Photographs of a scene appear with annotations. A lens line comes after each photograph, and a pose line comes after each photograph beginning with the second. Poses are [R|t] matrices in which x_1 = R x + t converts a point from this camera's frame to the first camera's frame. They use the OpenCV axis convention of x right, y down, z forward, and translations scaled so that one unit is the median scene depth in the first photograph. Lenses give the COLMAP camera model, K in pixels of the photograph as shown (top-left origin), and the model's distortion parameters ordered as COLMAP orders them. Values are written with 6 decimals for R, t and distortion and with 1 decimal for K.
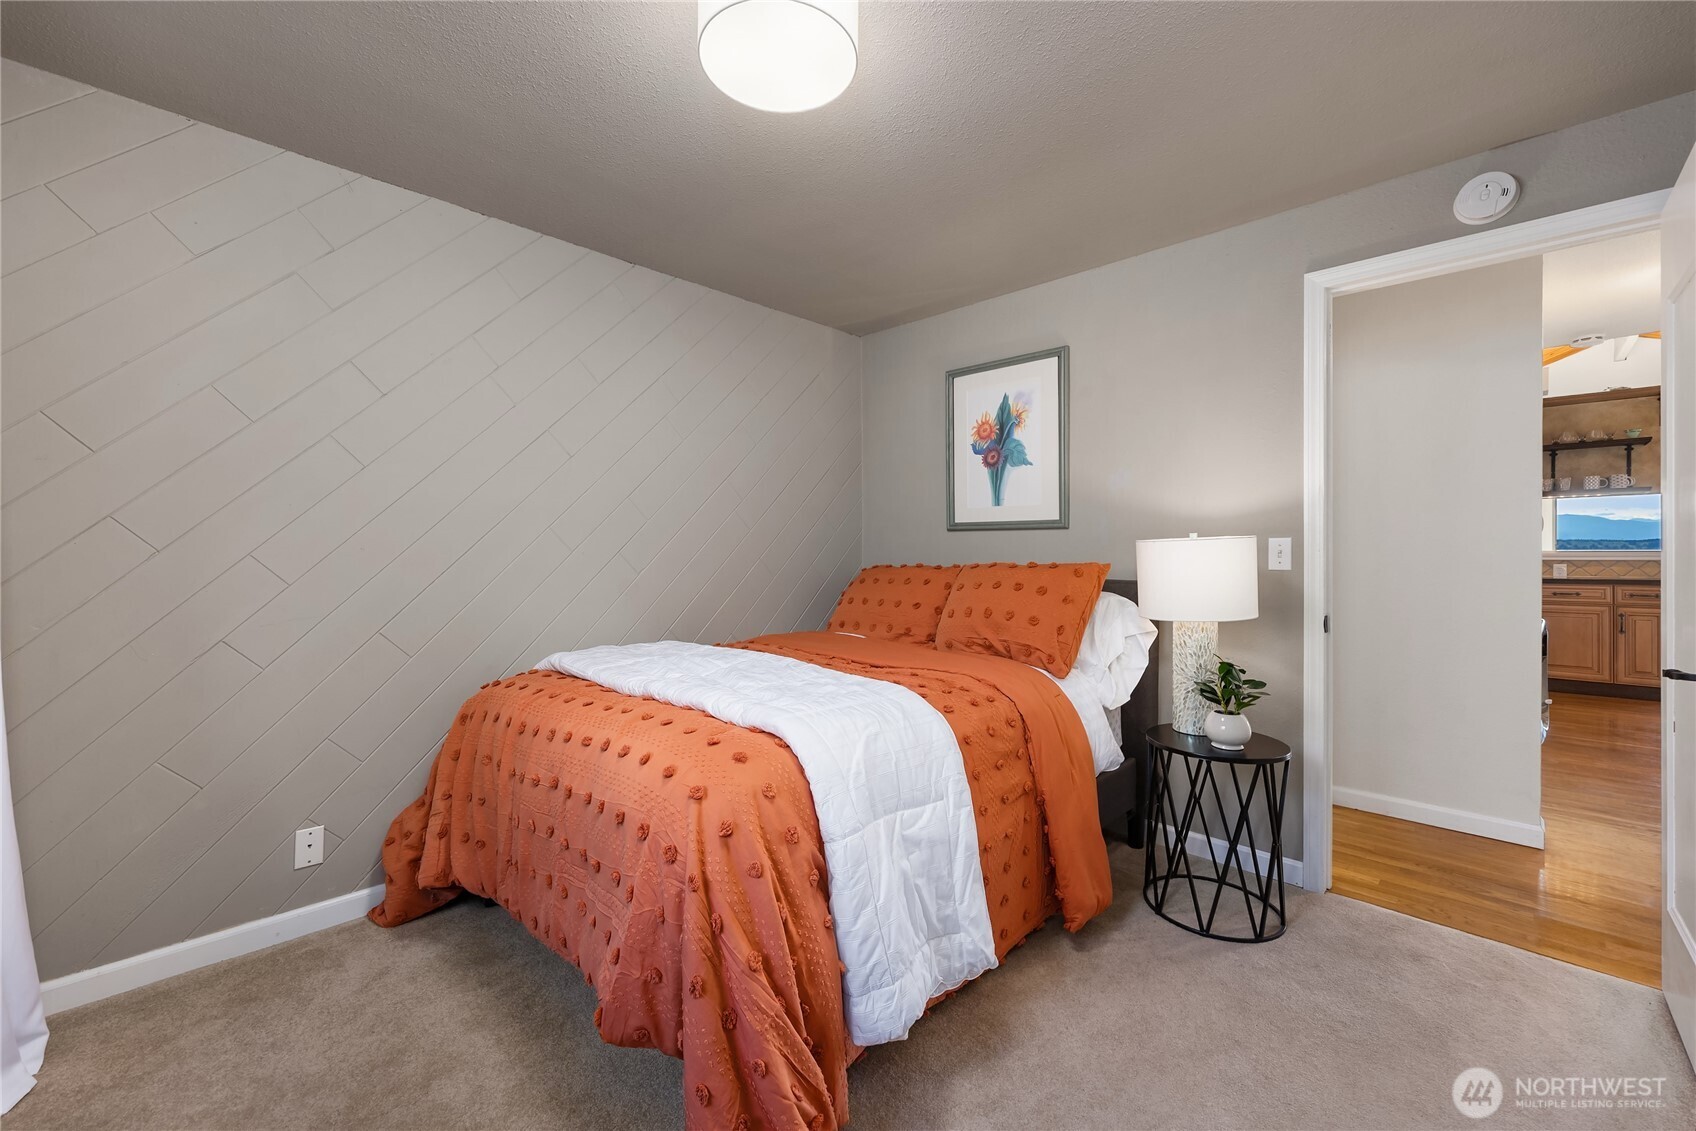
lens RADIAL K [[673.7, 0, 846.5], [0, 673.7, 562.1], [0, 0, 1]] dist [0.001182, 0.000088]
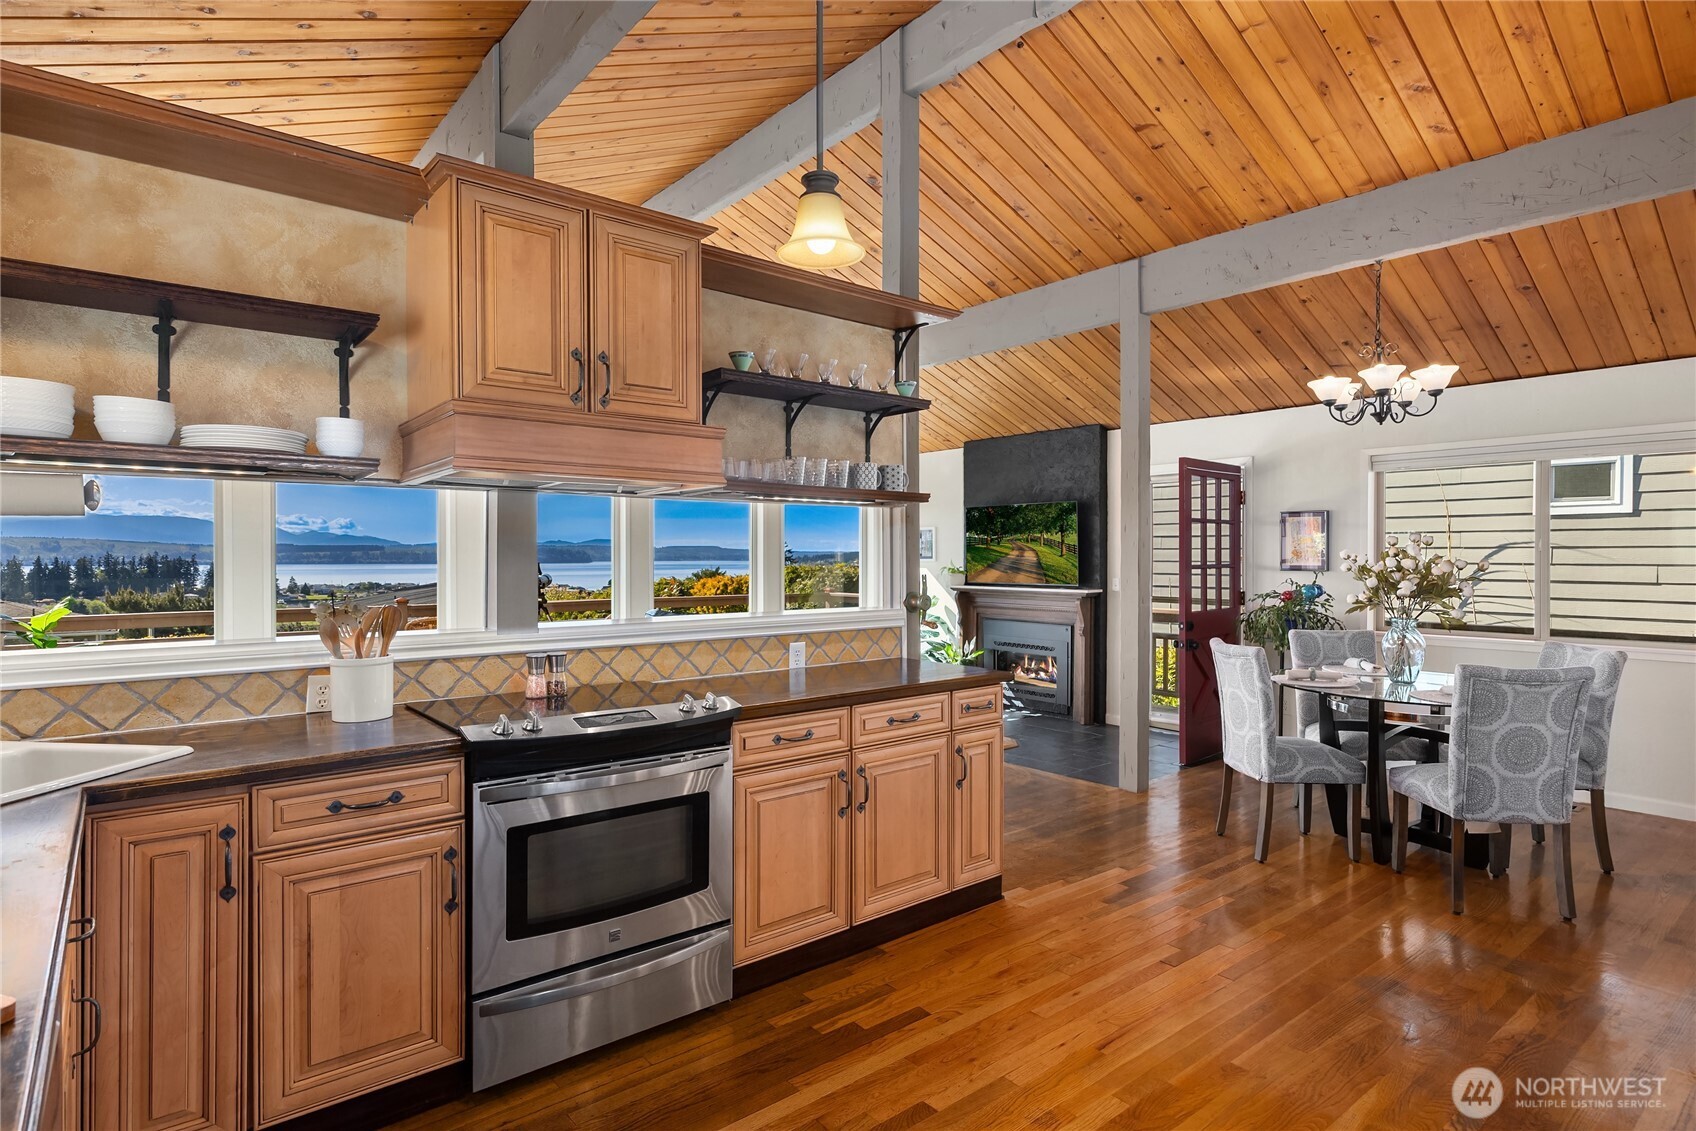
lens RADIAL K [[886.2, 0, 833.8], [0, 886.2, 563.2], [0, 0, 1]] dist [-0.002637, 0.001250]
pose [[0.120834, 0.001426, 0.992672, 0.473893], [0.011577, 0.999929, -0.002846, -0.053734], [-0.992605, 0.011836, 0.120809, 0.961513]]
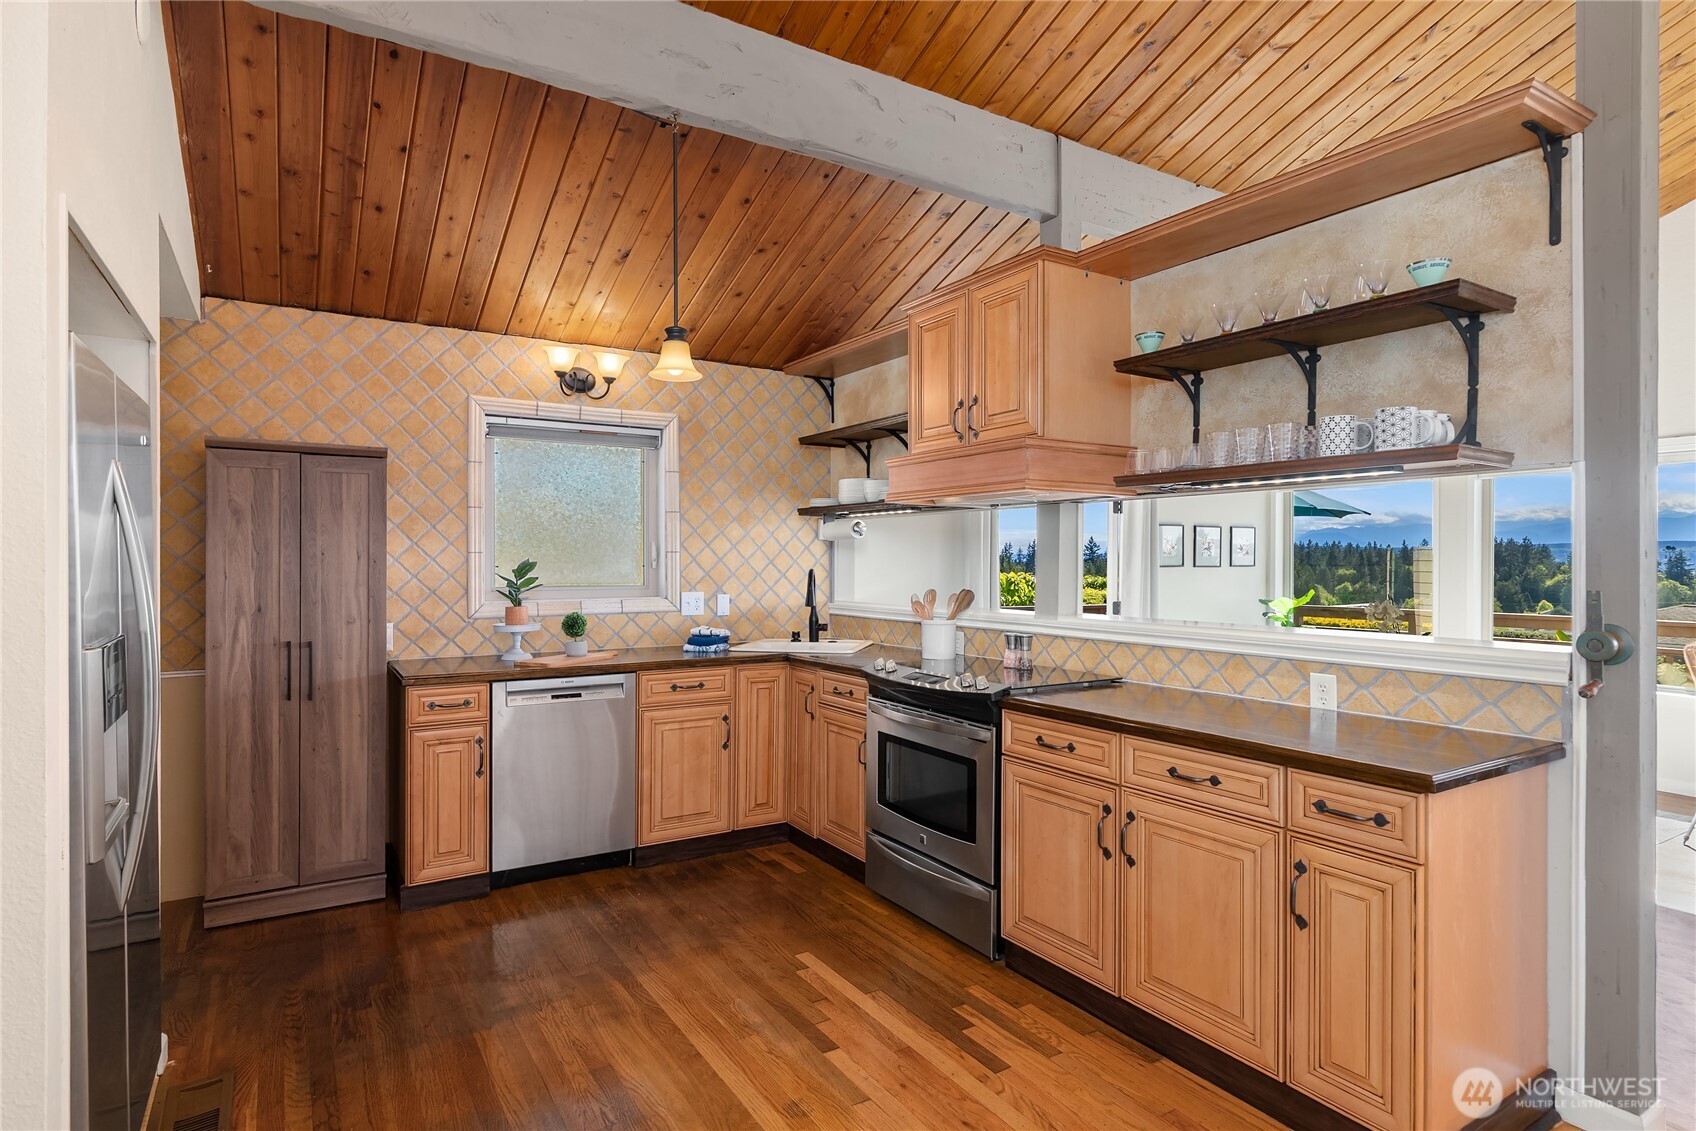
lens RADIAL K [[886.2, 0, 837.7], [0, 886.2, 560.0], [0, 0, 1]] dist [-0.002637, 0.001250]
pose [[0.969528, 0.011145, -0.244728, 0.990672], [-0.013918, 0.999857, -0.009605, -0.050632], [0.244586, 0.012718, 0.969544, 0.532497]]
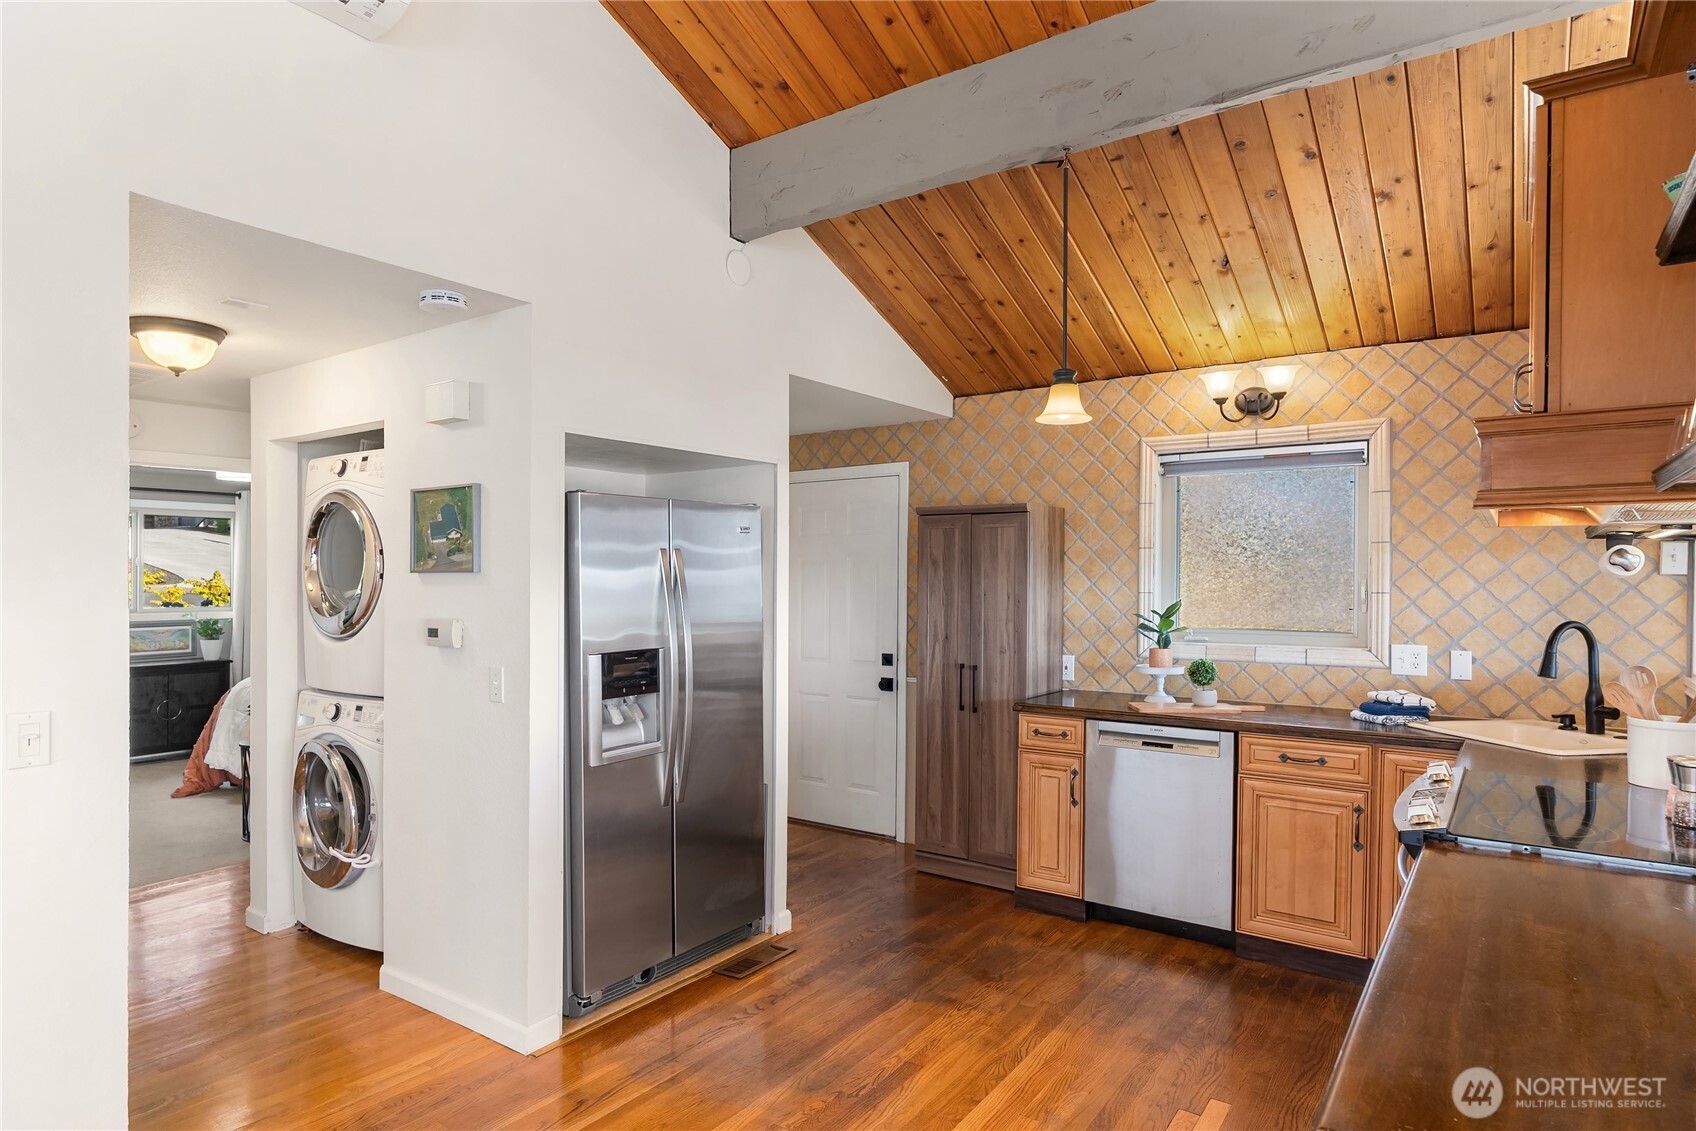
lens RADIAL K [[964.0, 0, 849.4], [0, 964.0, 573.4], [0, 0, 1]] dist [-0.000265, 0.000028]
pose [[0.150498, 0.005400, -0.988596, 1.284119], [-0.015561, 0.999874, 0.003093, -0.074372], [0.988488, 0.014918, 0.150563, 0.801837]]
